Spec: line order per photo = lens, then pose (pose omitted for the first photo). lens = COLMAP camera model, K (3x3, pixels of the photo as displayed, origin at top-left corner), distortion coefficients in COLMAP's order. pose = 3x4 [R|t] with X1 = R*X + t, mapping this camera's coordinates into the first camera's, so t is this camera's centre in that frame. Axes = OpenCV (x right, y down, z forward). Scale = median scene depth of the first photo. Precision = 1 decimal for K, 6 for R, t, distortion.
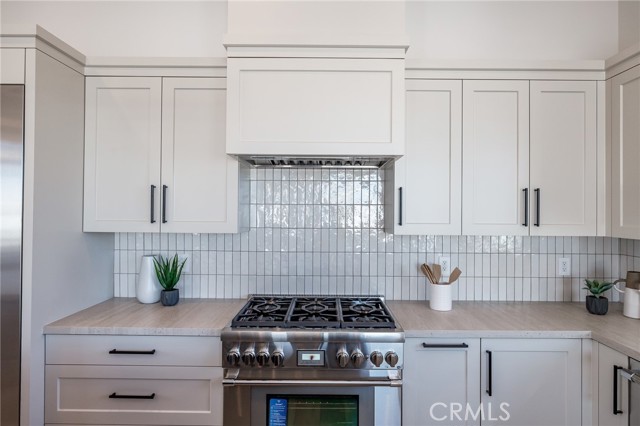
lens RADIAL K [[382.6, 0, 323.8], [0, 382.6, 209.9], [0, 0, 1]] dist [0.002343, -0.002478]
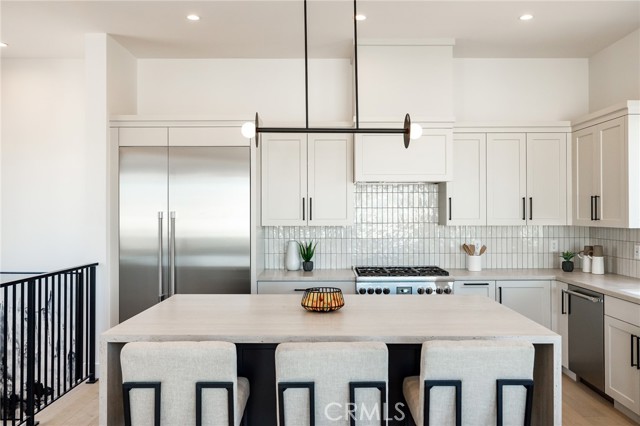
lens RADIAL K [[544.1, 0, 320.6], [0, 544.1, 211.9], [0, 0, 1]] dist [0.007436, -0.010594]
pose [[0.999947, -0.010285, -0.000296, -0.369854], [0.010287, 0.999929, 0.005968, -0.016060], [0.000234, -0.005970, 0.999982, -1.398323]]
